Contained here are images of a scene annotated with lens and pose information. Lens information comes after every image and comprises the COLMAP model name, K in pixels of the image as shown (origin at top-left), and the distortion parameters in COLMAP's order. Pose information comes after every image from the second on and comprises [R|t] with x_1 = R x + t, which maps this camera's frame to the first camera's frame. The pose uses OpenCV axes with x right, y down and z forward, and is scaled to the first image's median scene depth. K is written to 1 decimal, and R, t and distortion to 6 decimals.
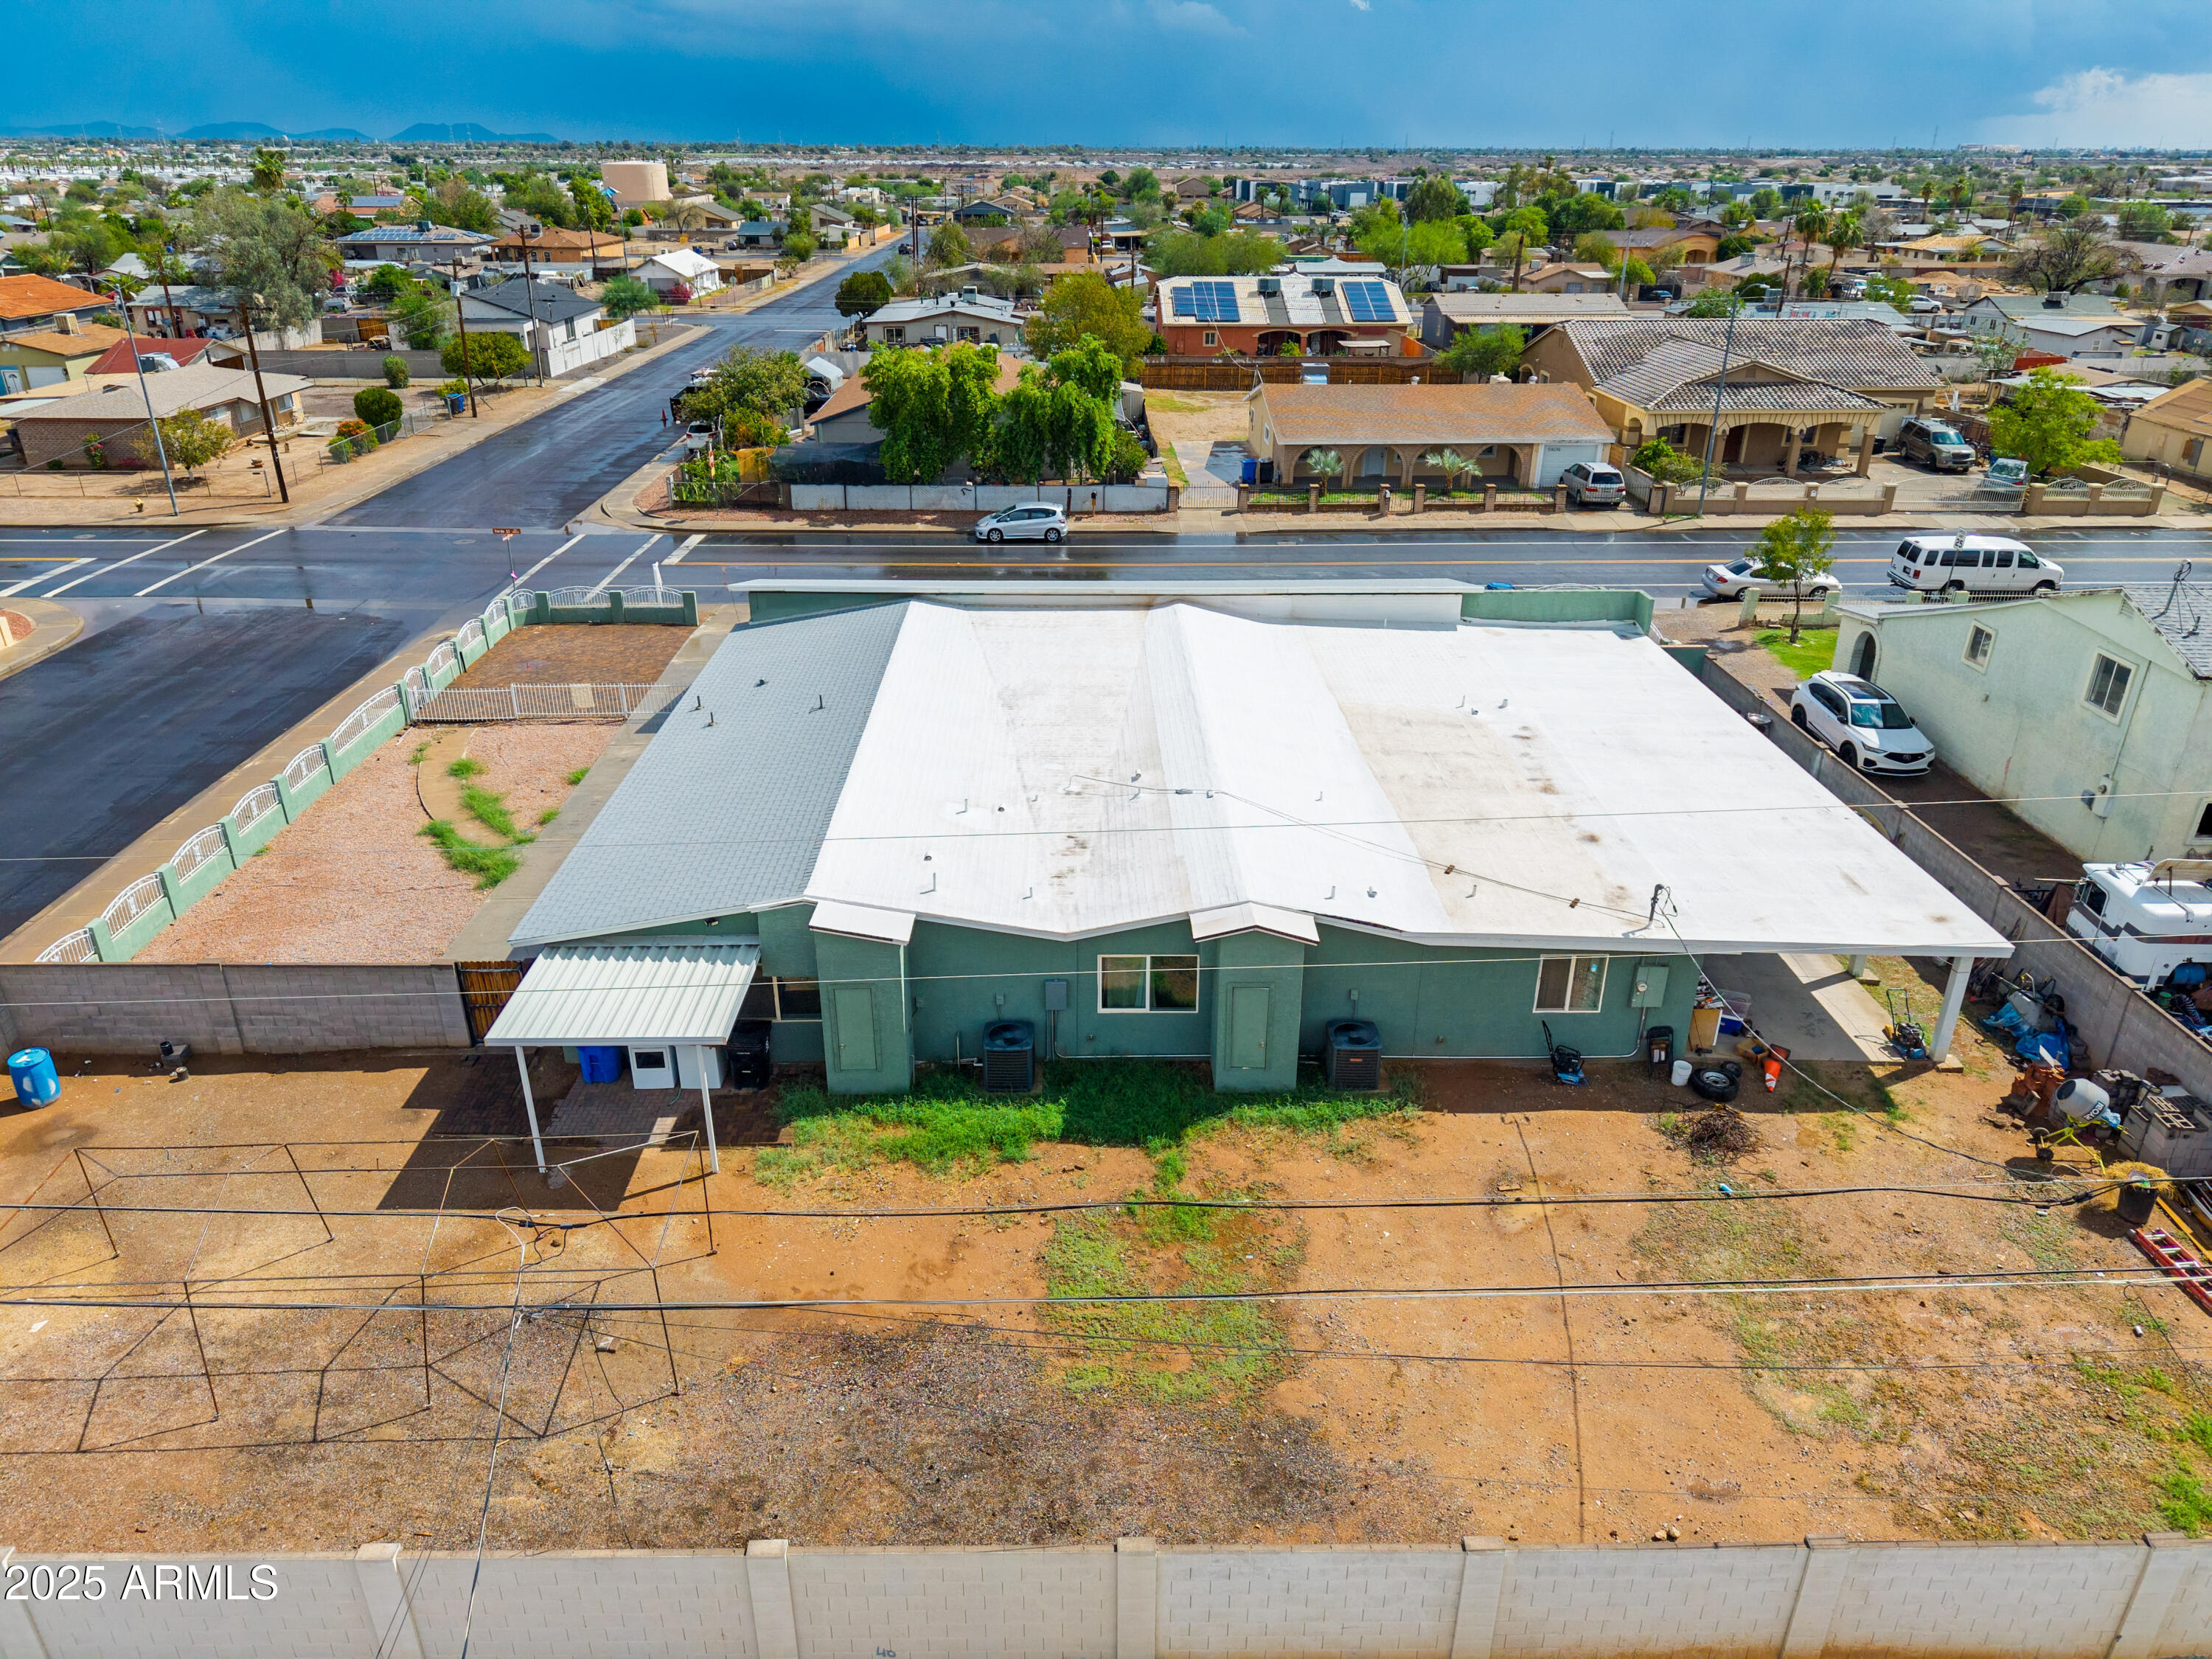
lens RADIAL K [[1483.7, 0, 1096.7], [0, 1483.7, 829.6], [0, 0, 1]] dist [0.024233, -0.024823]
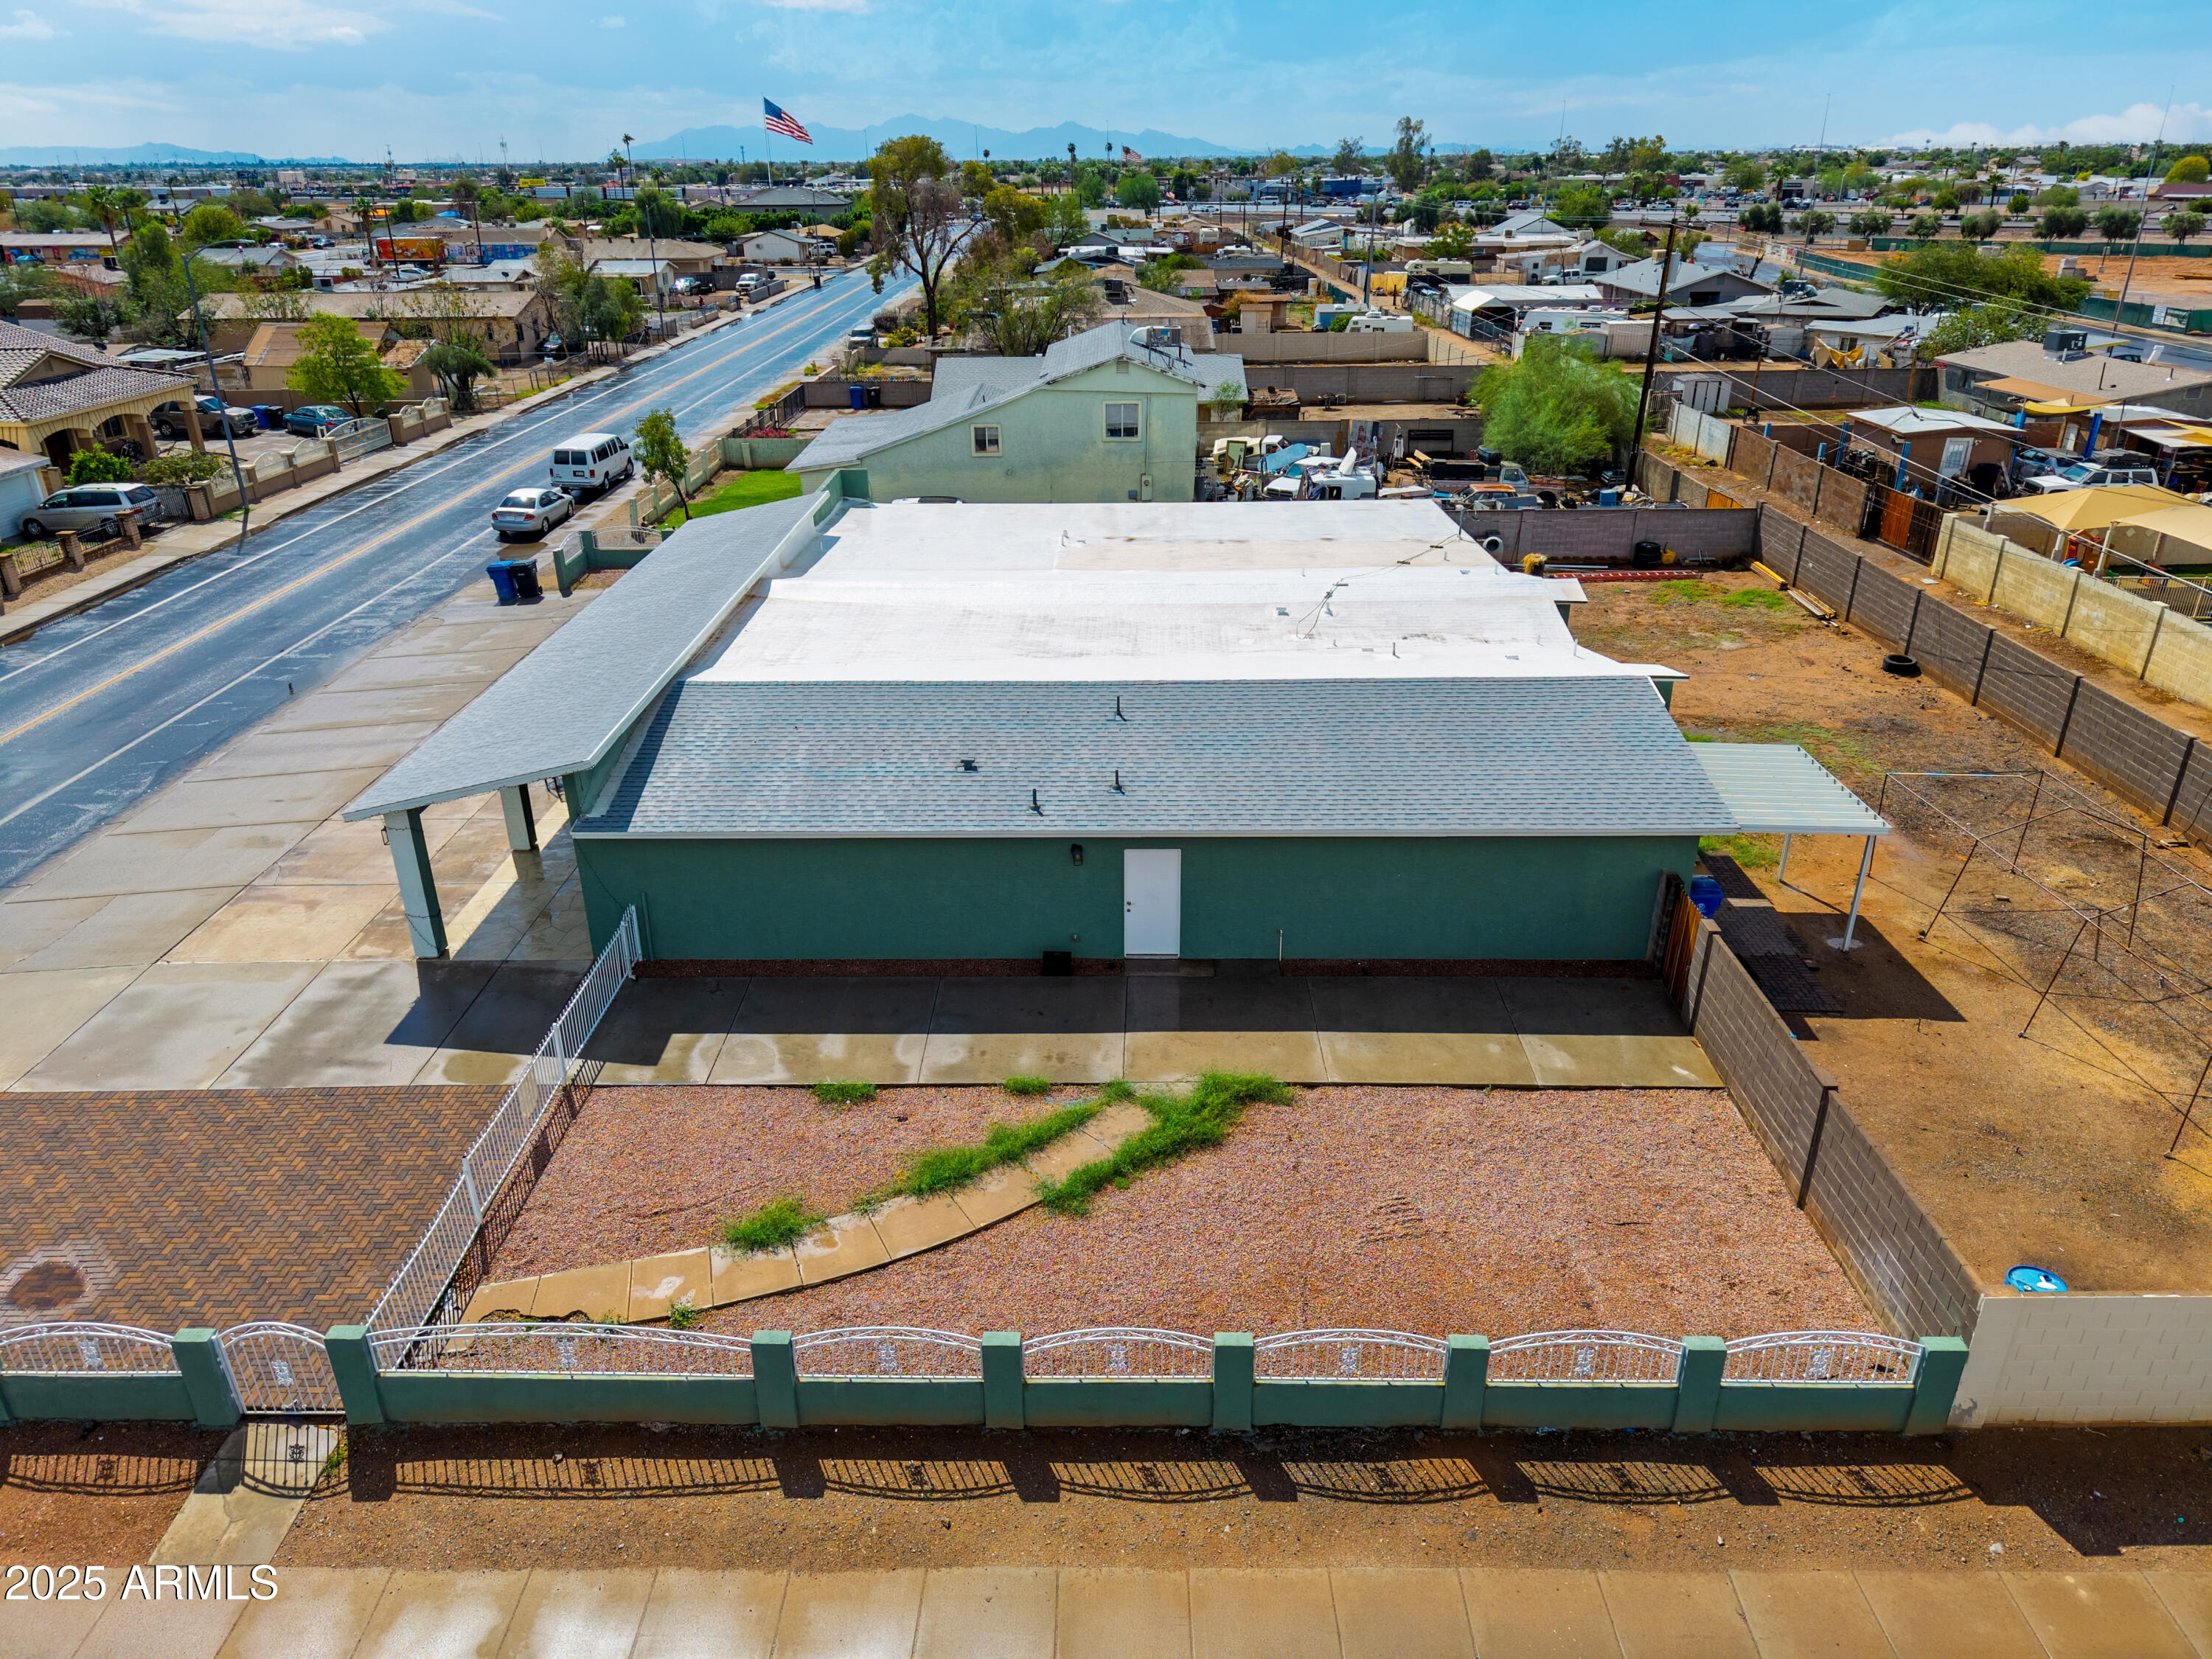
lens RADIAL K [[1483.7, 0, 1095.7], [0, 1483.7, 808.4], [0, 0, 1]] dist [0.024233, -0.024823]
pose [[0.029931, -0.403572, 0.914458, -0.761274], [0.423167, 0.833953, 0.354193, -0.264900], [-0.905557, 0.376368, 0.195739, 0.712095]]
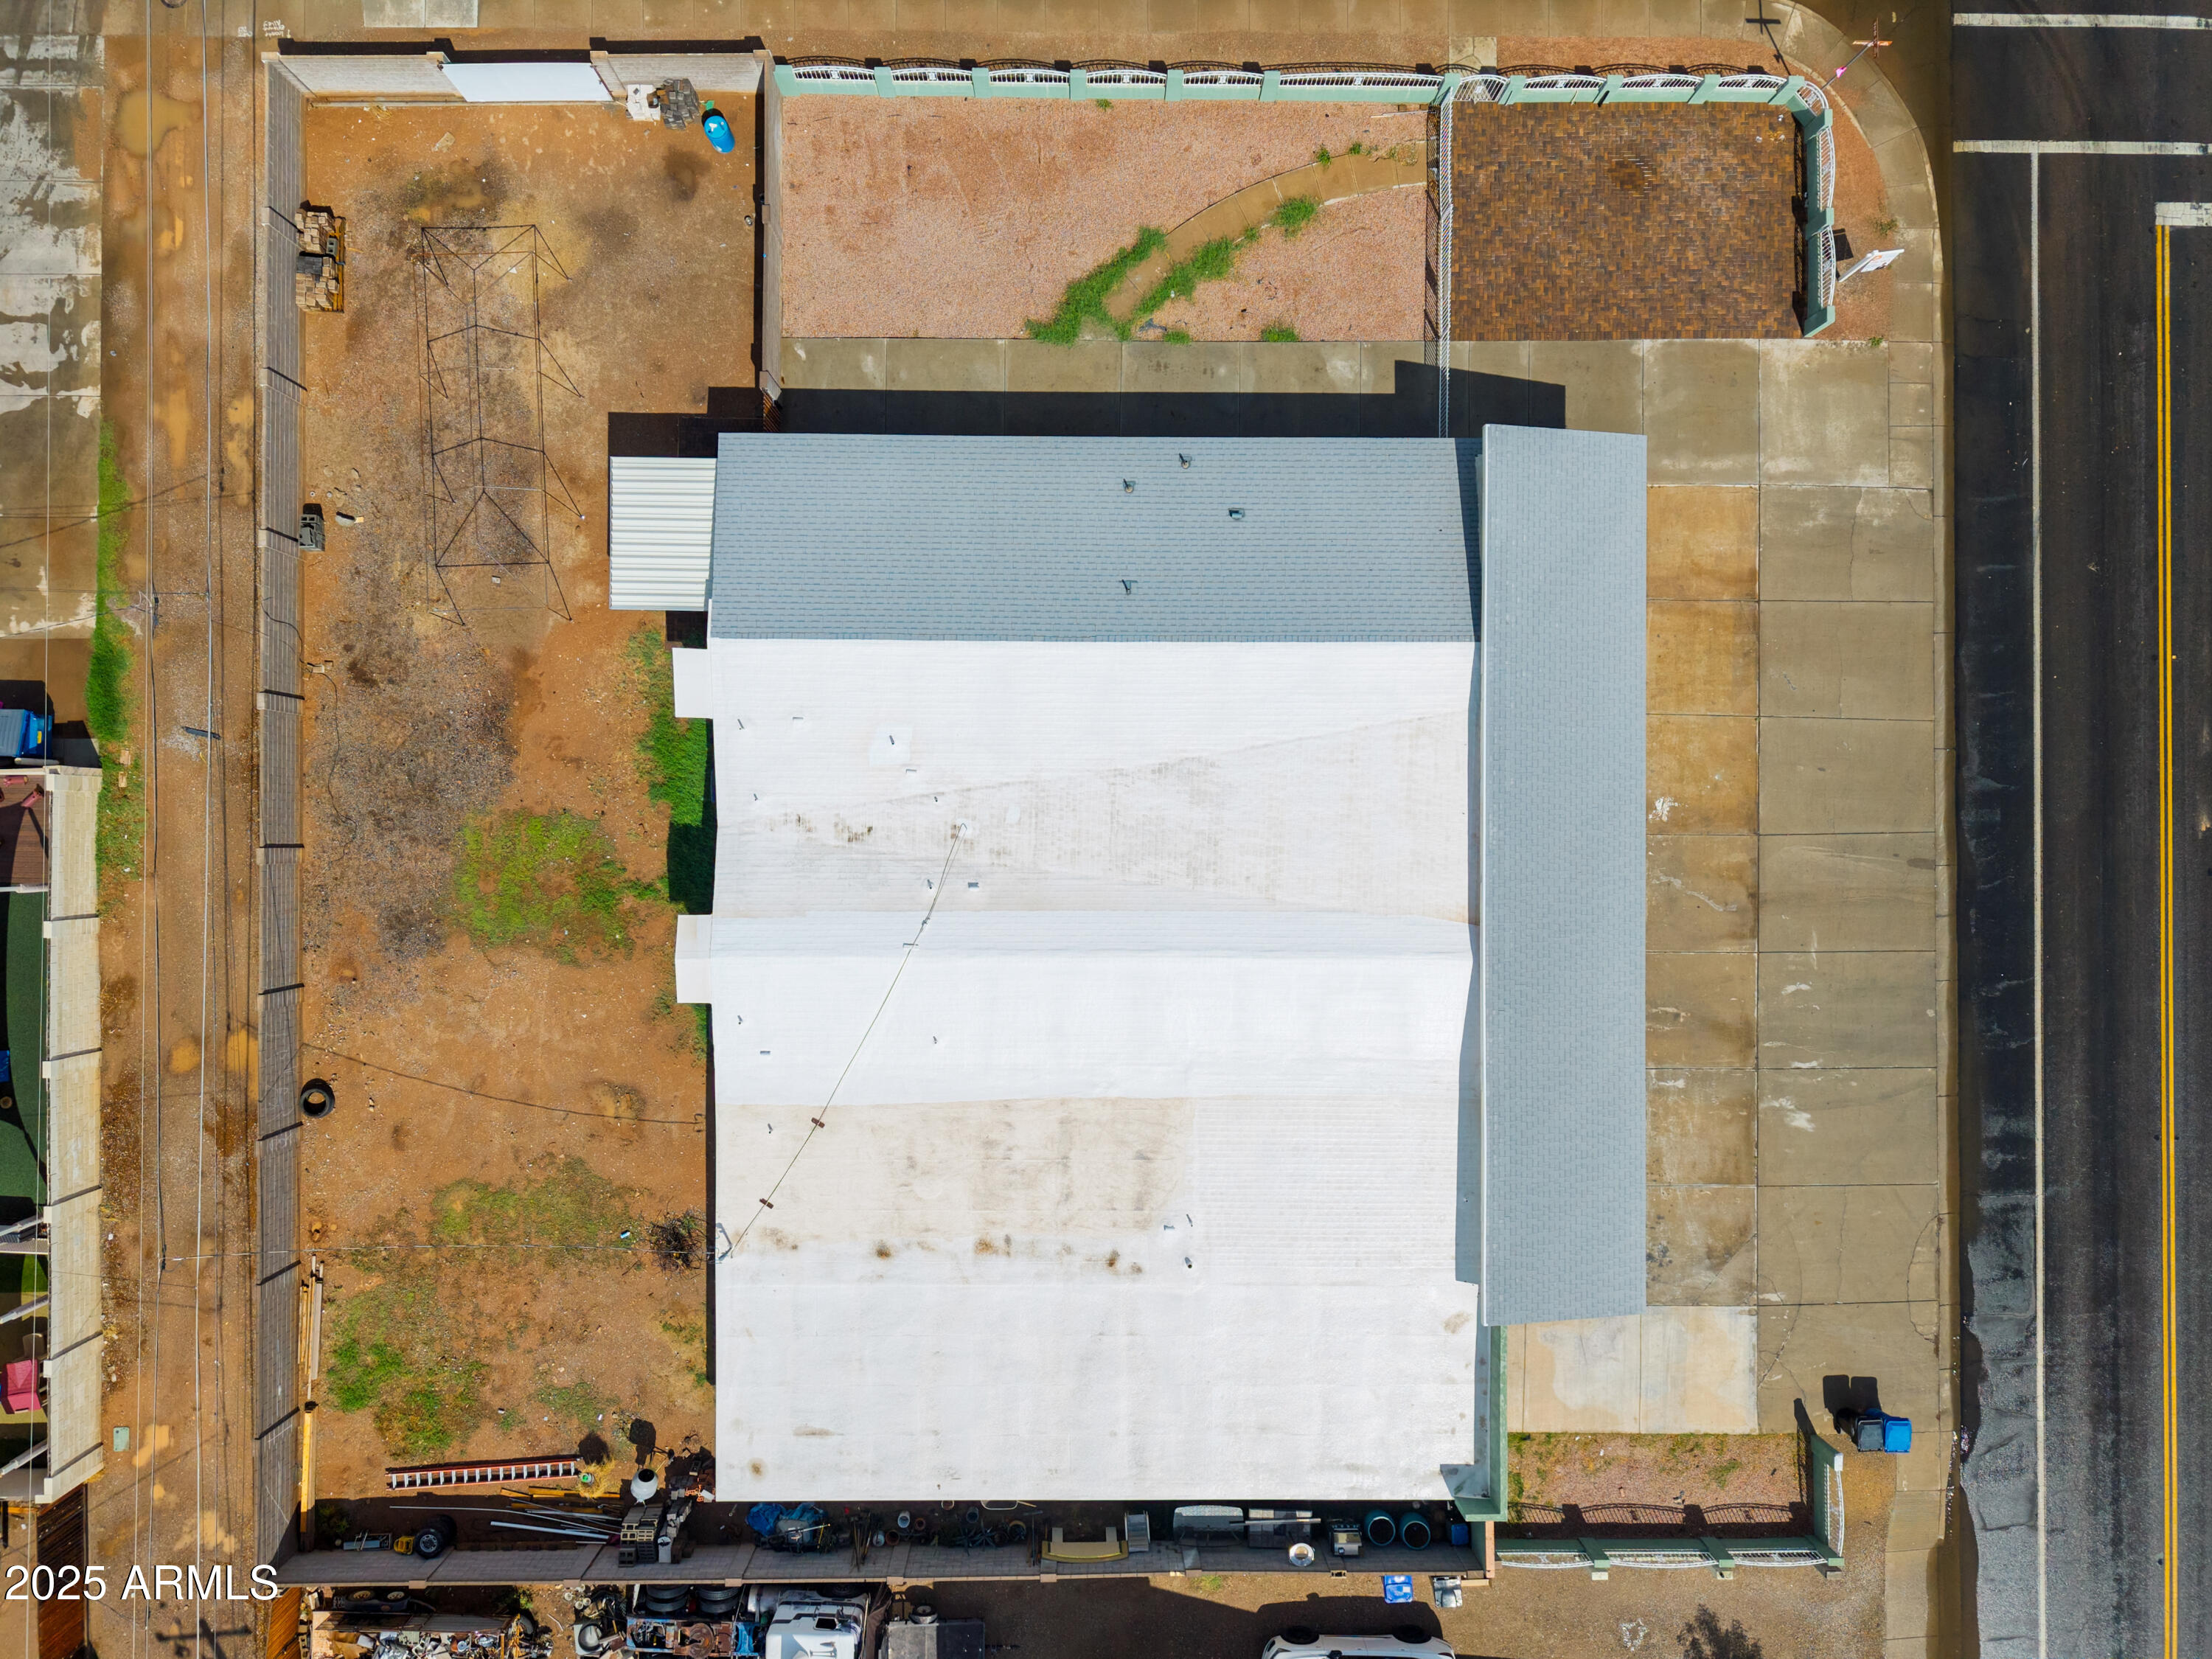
lens RADIAL K [[1483.7, 0, 1087.3], [0, 1483.7, 832.9], [0, 0, 1]] dist [0.024233, -0.024823]
pose [[-0.018344, 0.999827, -0.003041, -0.009874], [-0.425409, -0.005052, 0.904987, -0.822652], [0.904815, 0.017895, 0.425429, 0.435372]]
